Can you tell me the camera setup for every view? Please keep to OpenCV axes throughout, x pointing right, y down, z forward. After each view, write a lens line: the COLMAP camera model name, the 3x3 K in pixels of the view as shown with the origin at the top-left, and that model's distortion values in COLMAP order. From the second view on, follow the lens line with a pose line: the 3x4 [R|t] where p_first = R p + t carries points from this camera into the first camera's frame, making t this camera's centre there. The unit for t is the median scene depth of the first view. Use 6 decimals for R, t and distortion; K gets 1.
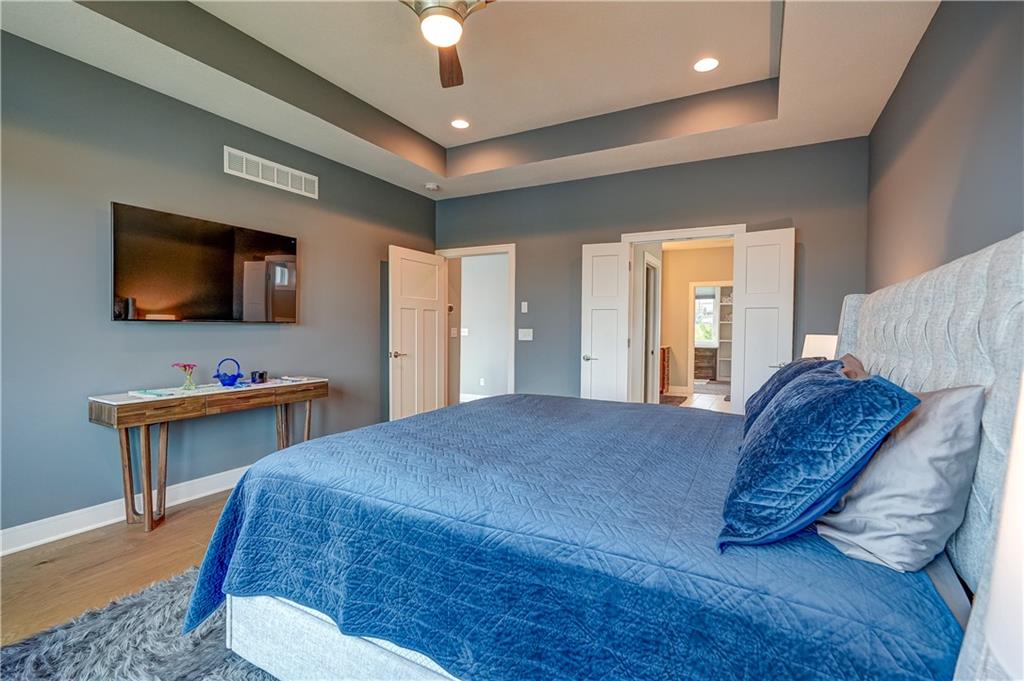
lens RADIAL K [[463.2, 0, 510.1], [0, 463.2, 337.8], [0, 0, 1]] dist [-0.008660, 0.002795]
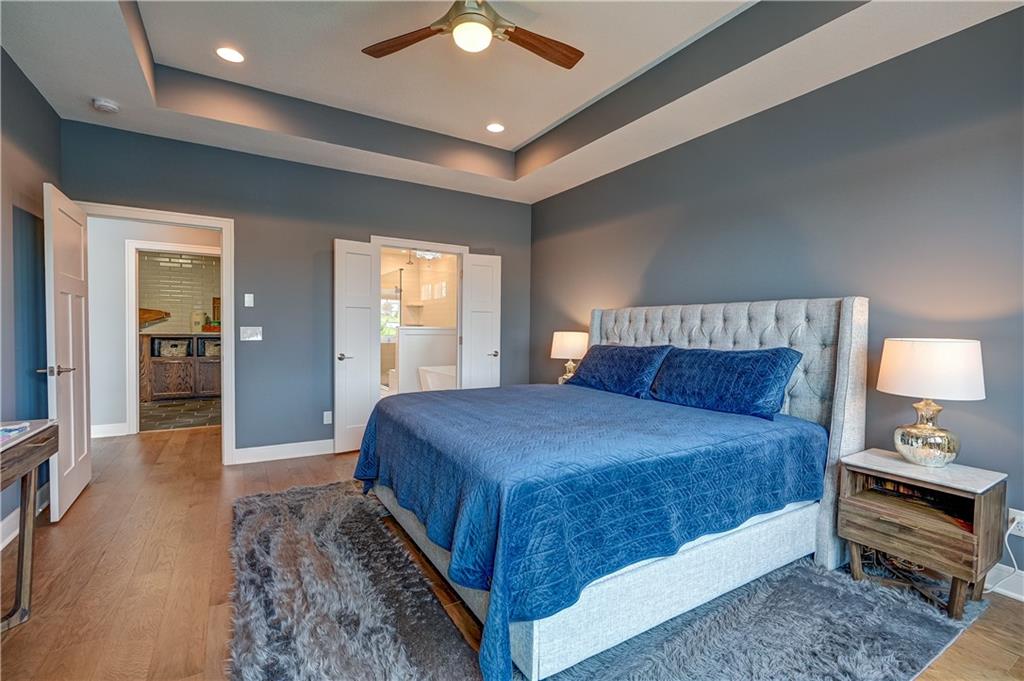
lens RADIAL K [[463.2, 0, 513.2], [0, 463.2, 340.5], [0, 0, 1]] dist [-0.008660, 0.002795]
pose [[0.490612, -0.026047, 0.870989, -0.500610], [0.013708, 0.999660, 0.022173, -0.007136], [-0.871270, 0.001061, 0.490802, 0.211616]]
